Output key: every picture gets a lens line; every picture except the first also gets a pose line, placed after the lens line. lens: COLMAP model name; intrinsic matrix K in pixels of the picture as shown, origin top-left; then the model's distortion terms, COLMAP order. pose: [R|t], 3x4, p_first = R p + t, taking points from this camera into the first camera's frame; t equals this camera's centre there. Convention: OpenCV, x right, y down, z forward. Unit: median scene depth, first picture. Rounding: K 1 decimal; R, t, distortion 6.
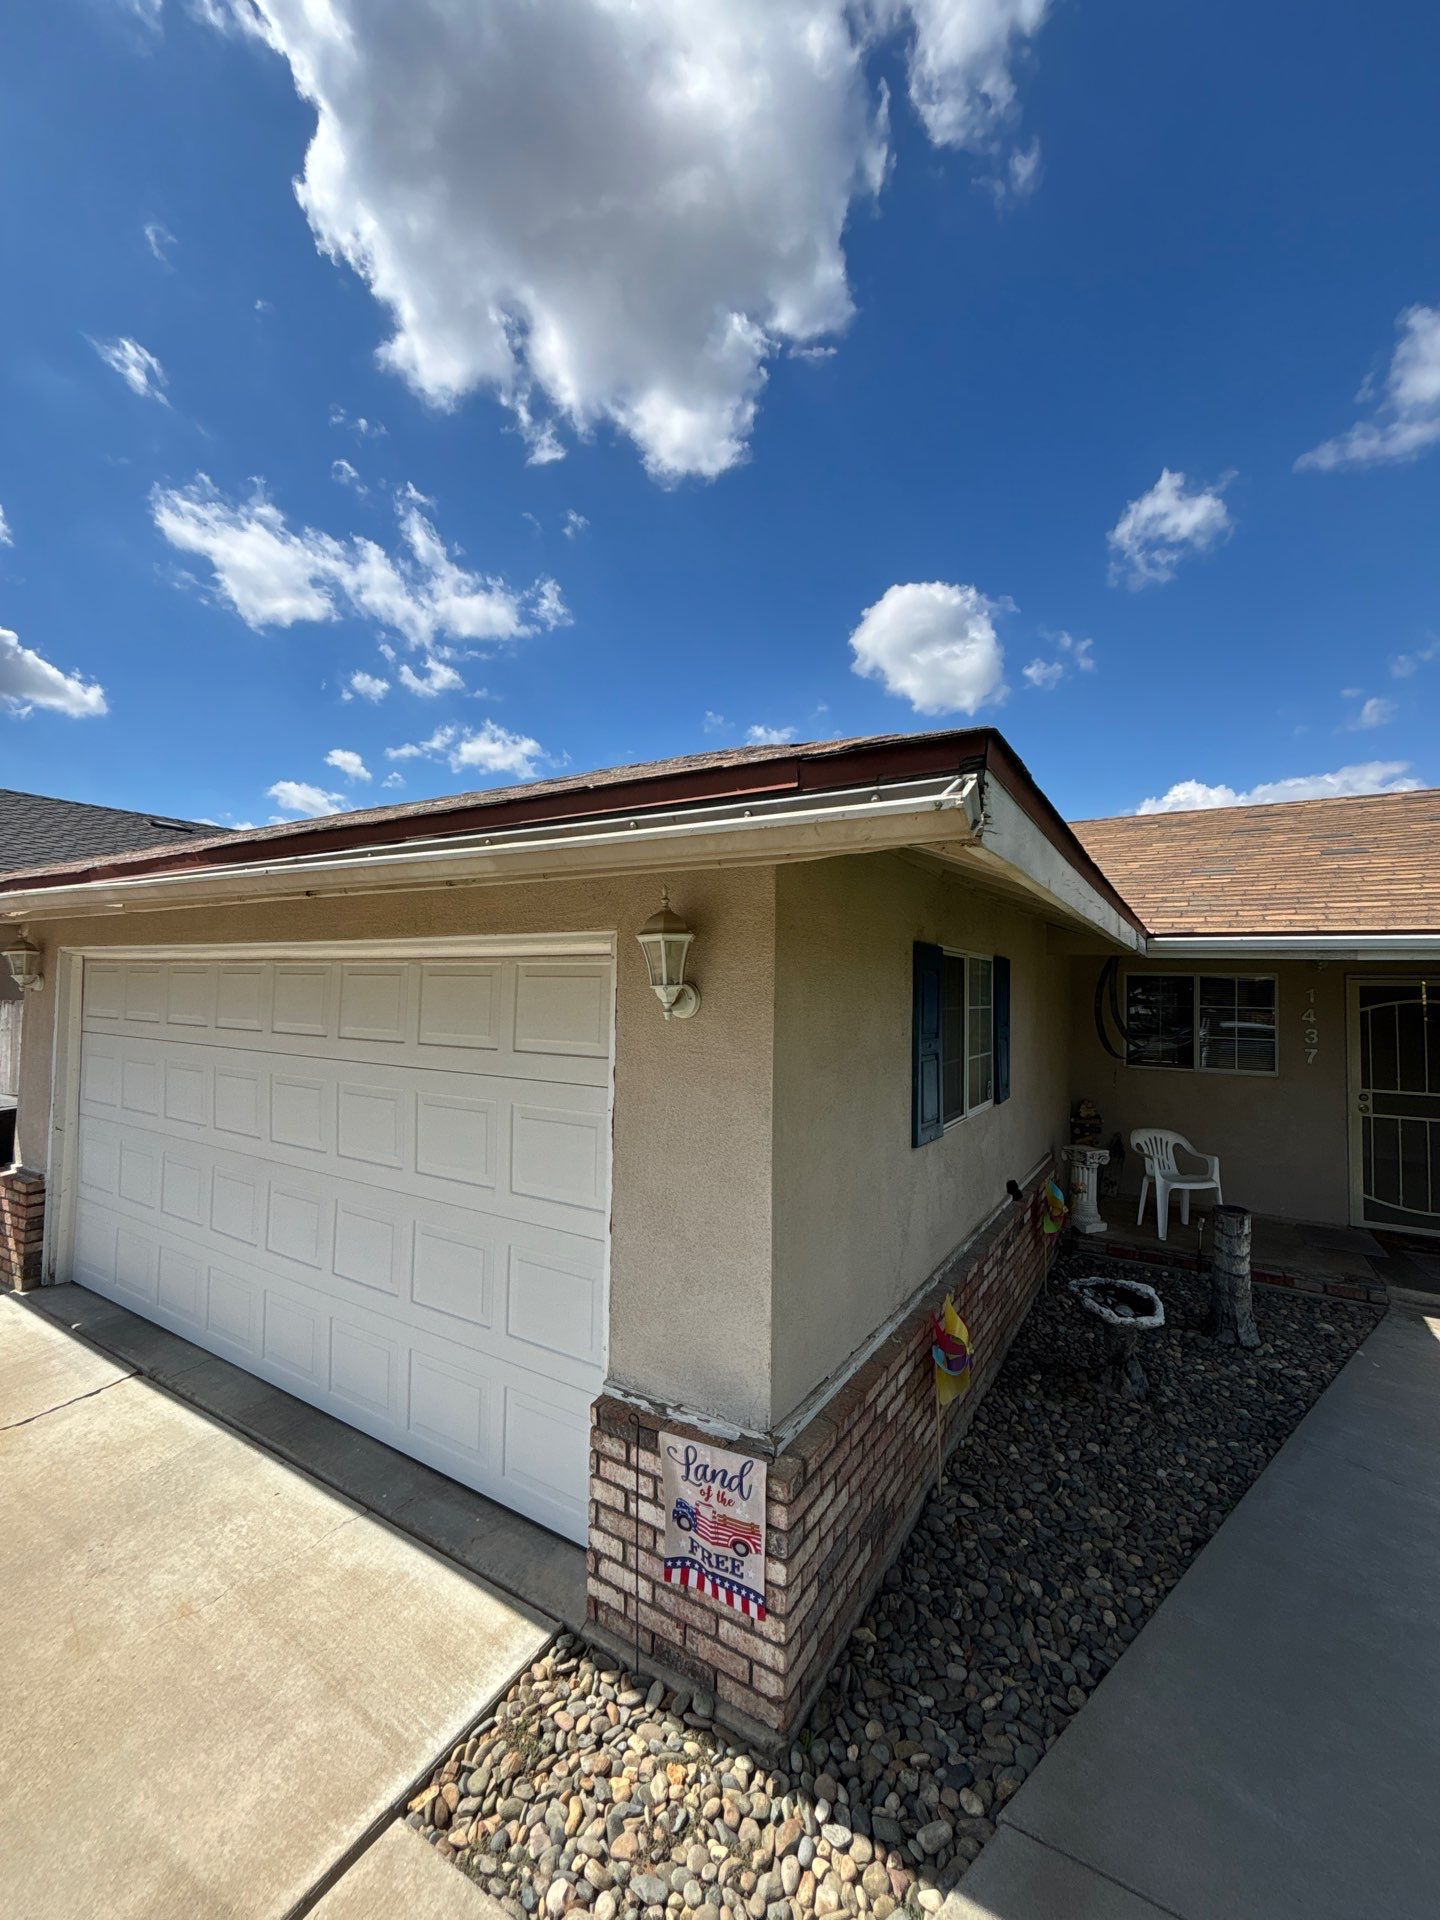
lens RADIAL K [[765.4, 0, 716.4], [0, 765.4, 958.1], [0, 0, 1]] dist [-0.000867, 0.000176]
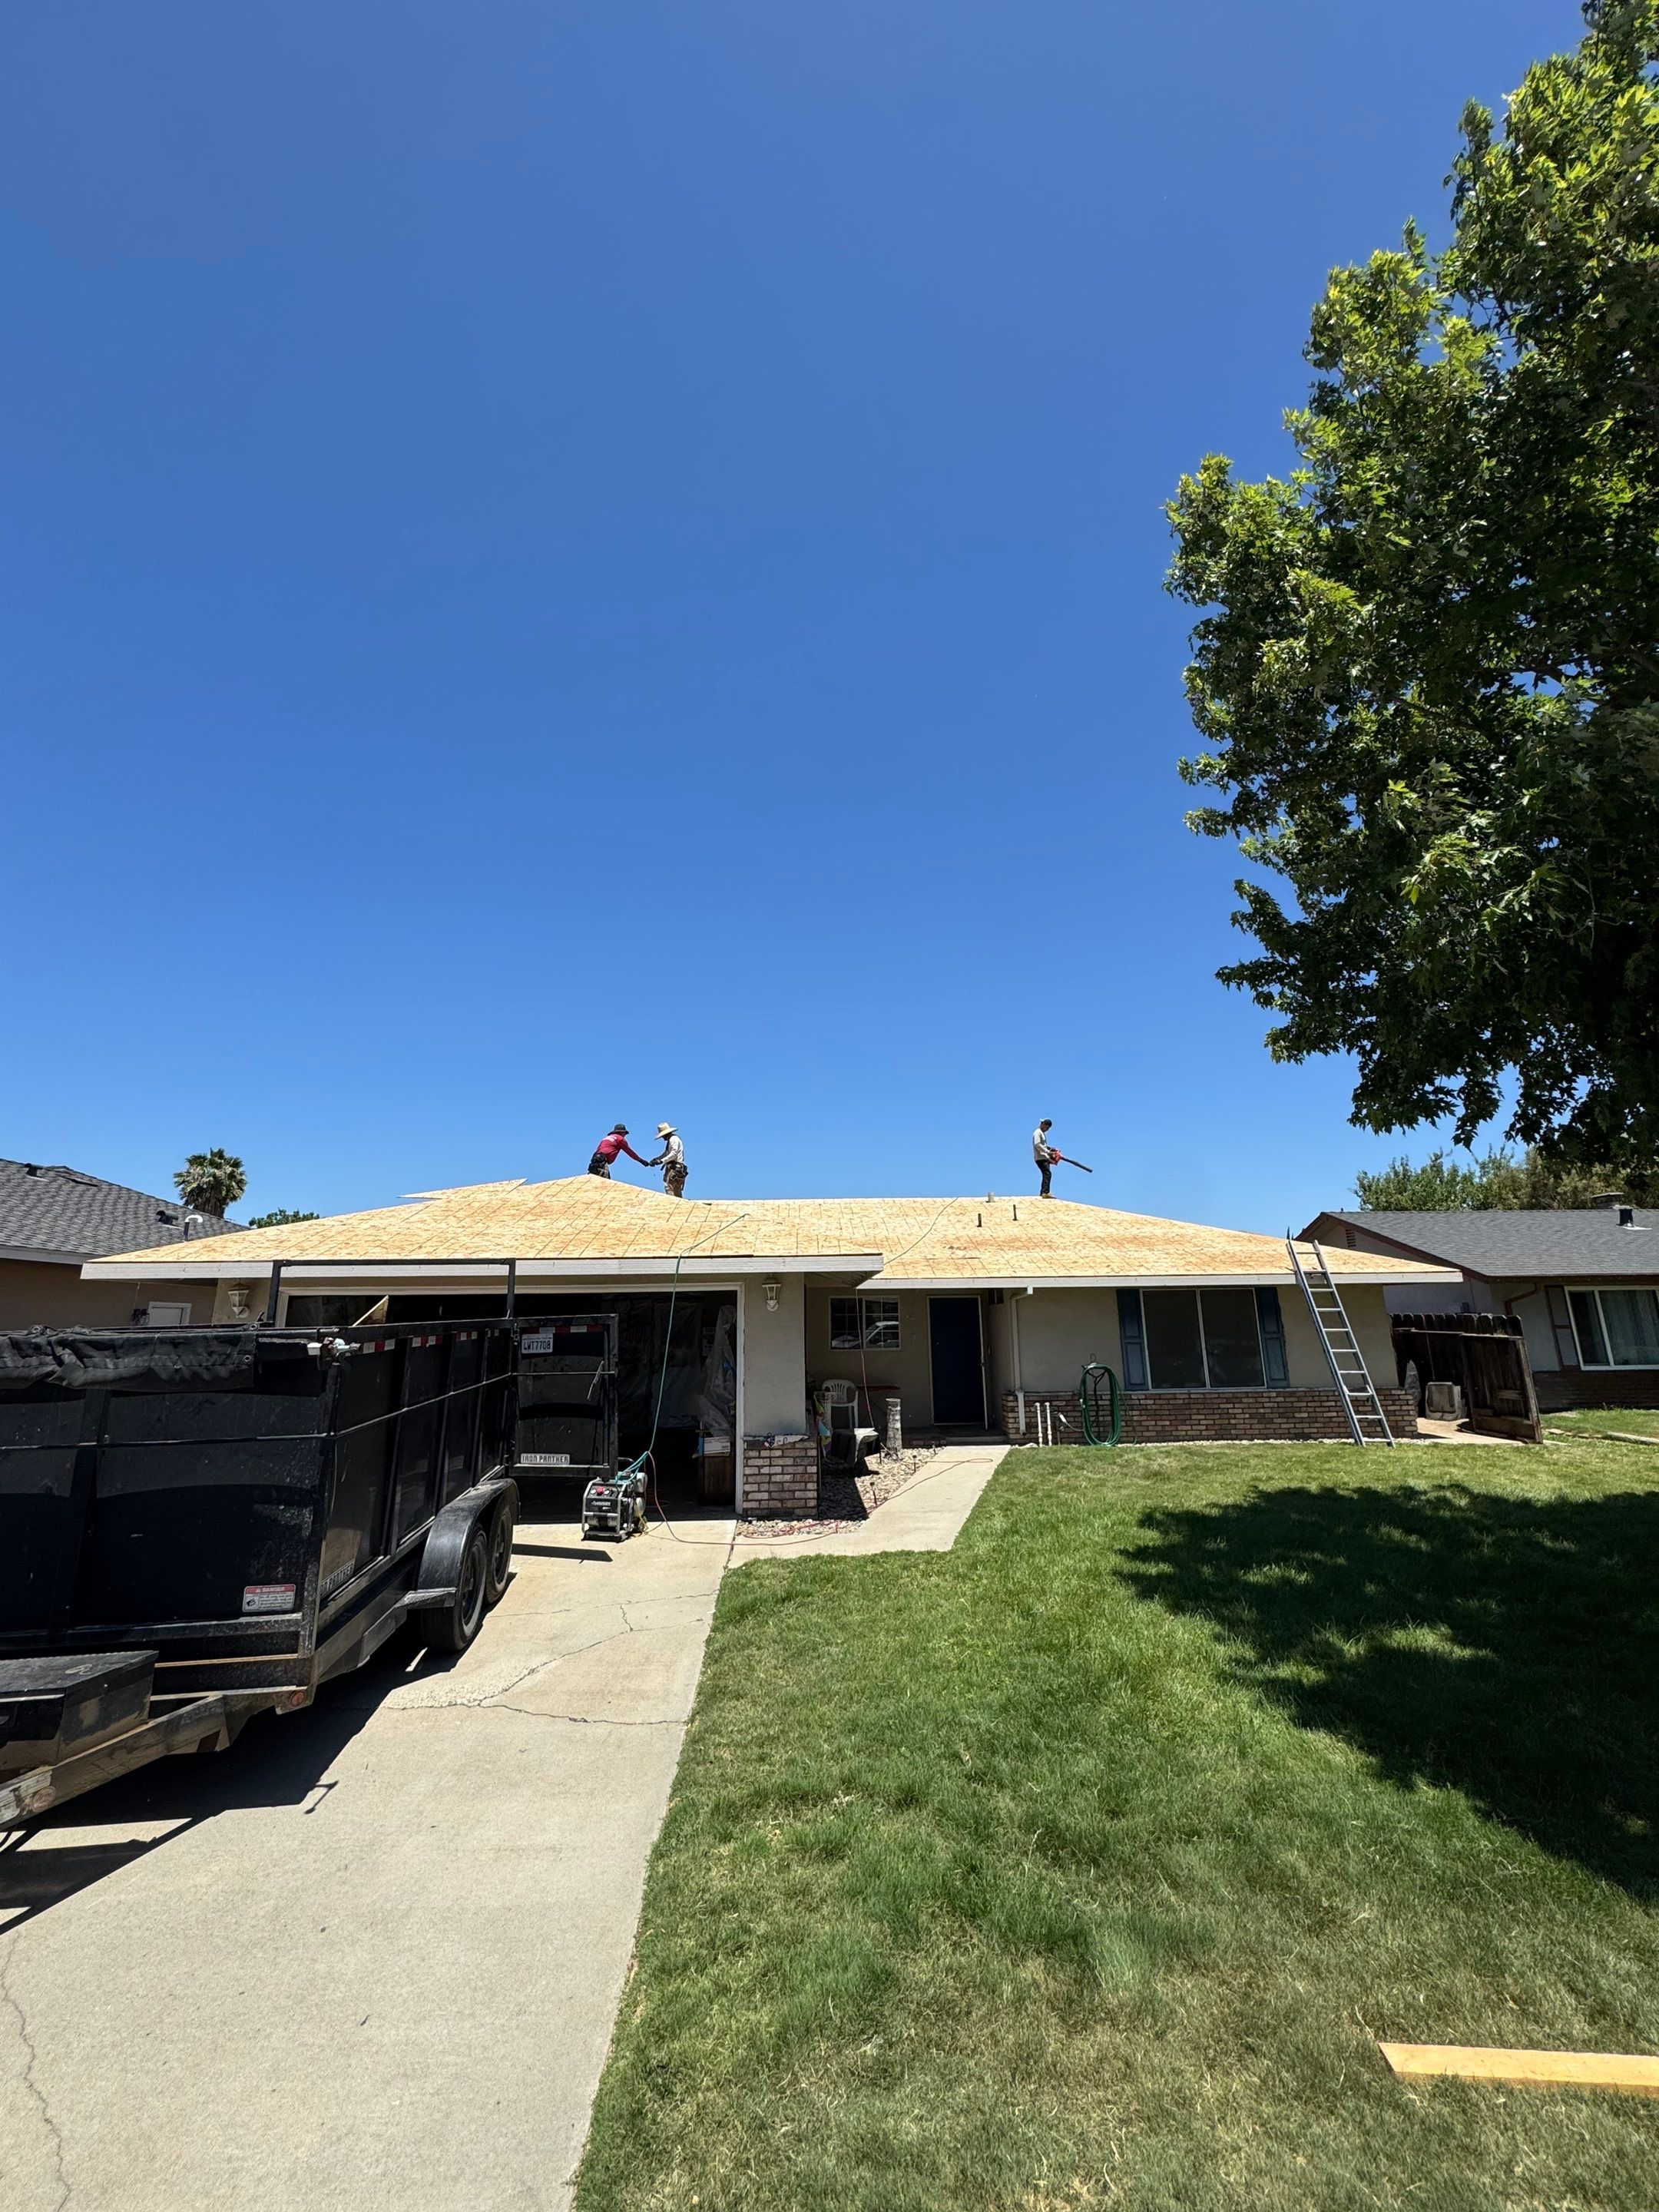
lens RADIAL K [[881.8, 0, 825.4], [0, 881.8, 1103.8], [0, 0, 1]] dist [-0.000867, 0.000176]
pose [[0.833336, 0.106233, 0.542463, -1.224966], [0.003287, 0.980389, -0.197044, -0.029296], [-0.552757, 0.165987, 0.816644, -1.431333]]
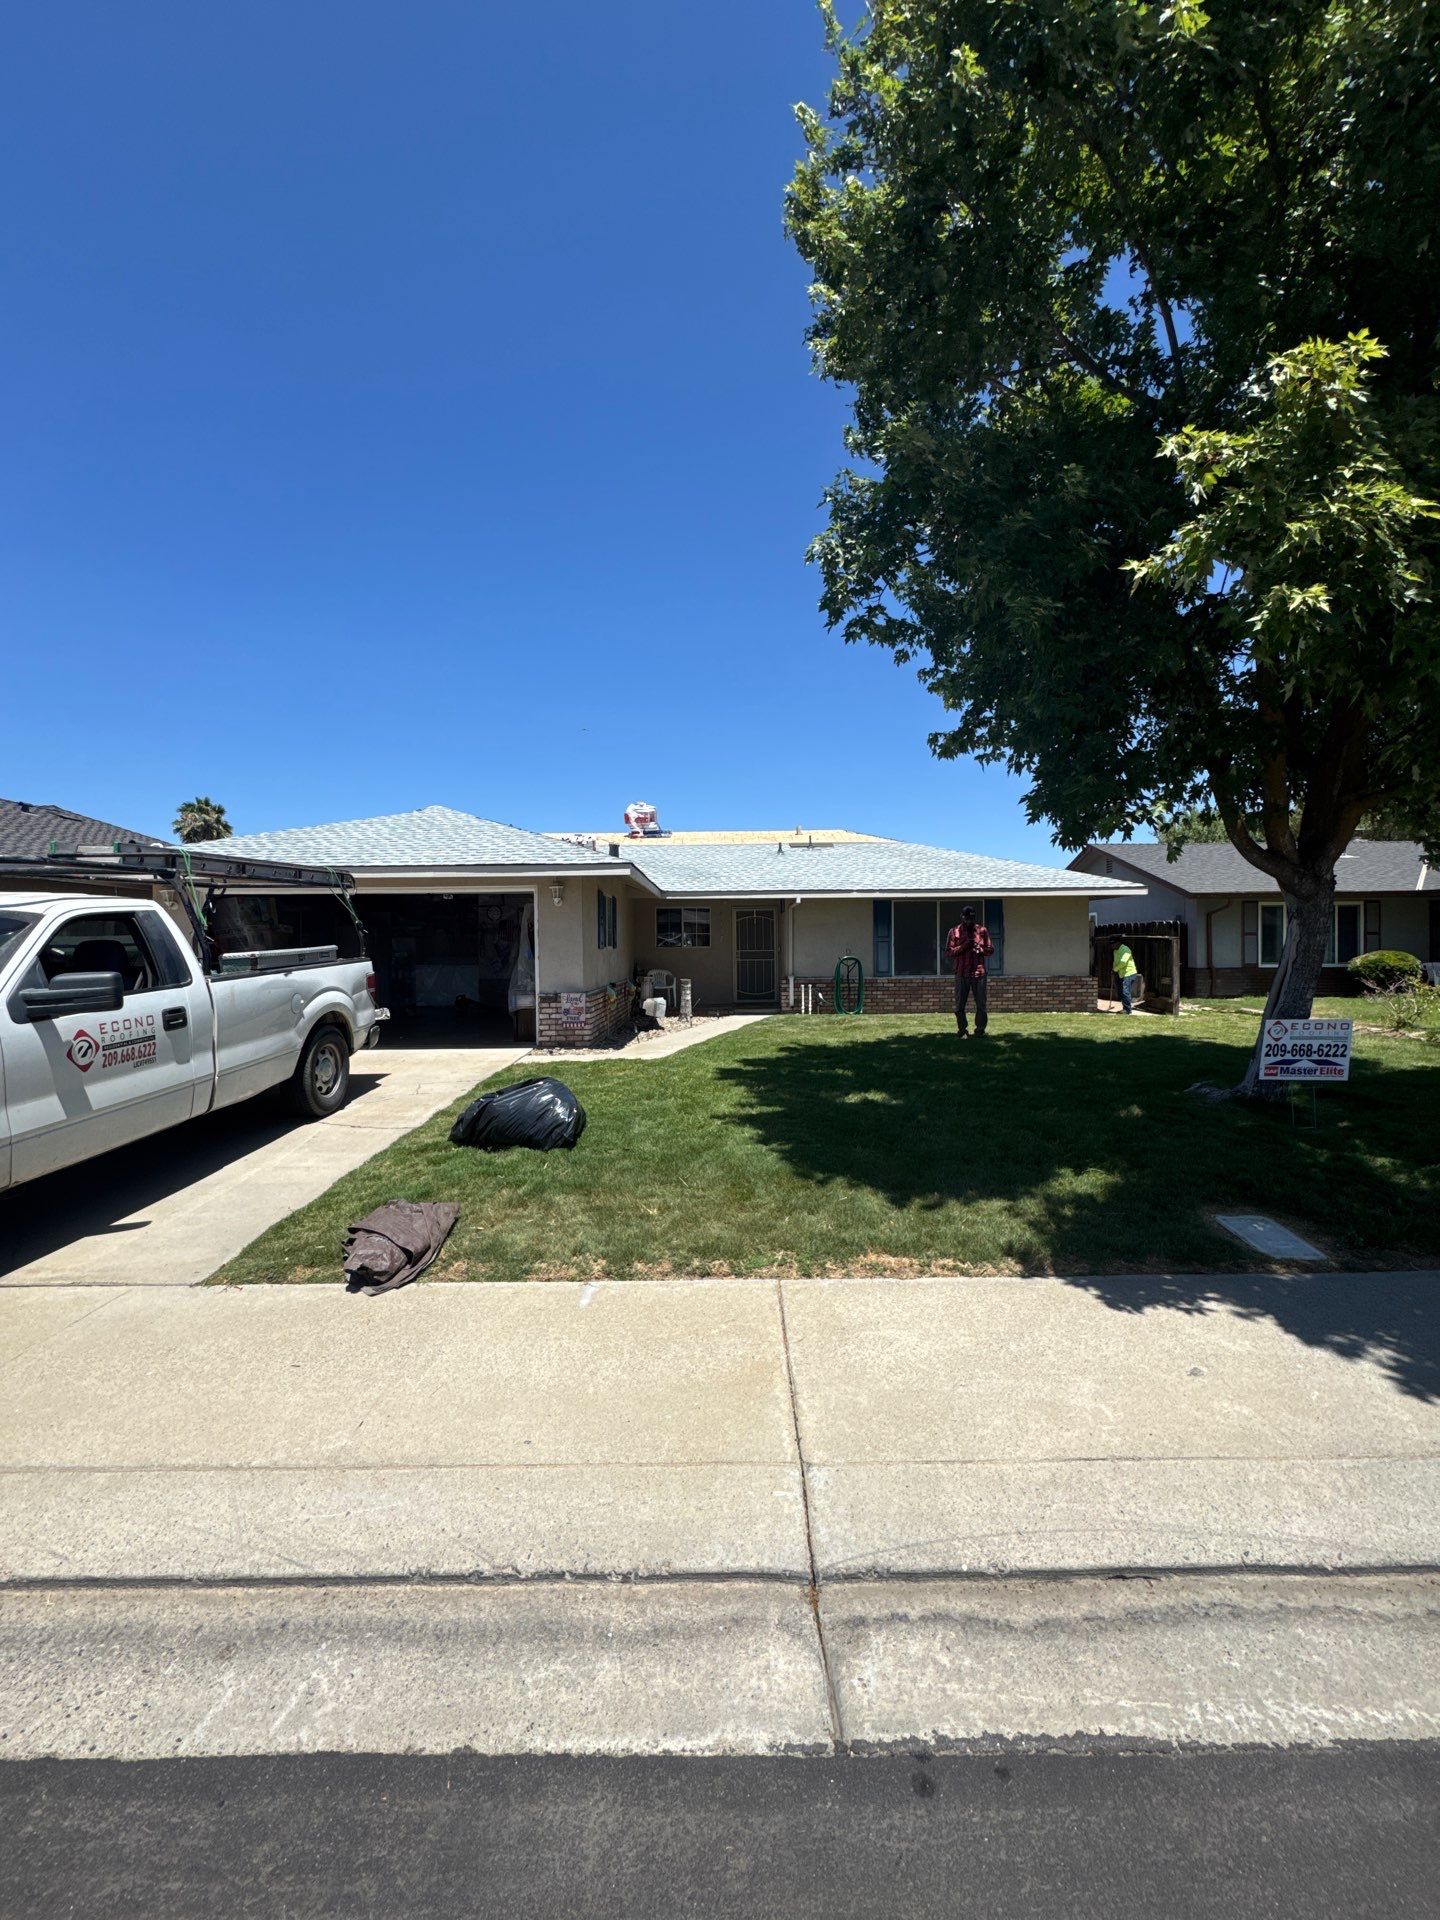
lens RADIAL K [[768.1, 0, 716.1], [0, 768.1, 947.9], [0, 0, 1]] dist [-0.000012, -0.000022]
pose [[0.851268, -0.024026, 0.524180, -0.980859], [0.000638, 0.998998, 0.044752, 0.074280], [-0.524730, -0.037761, 0.850431, -1.977929]]
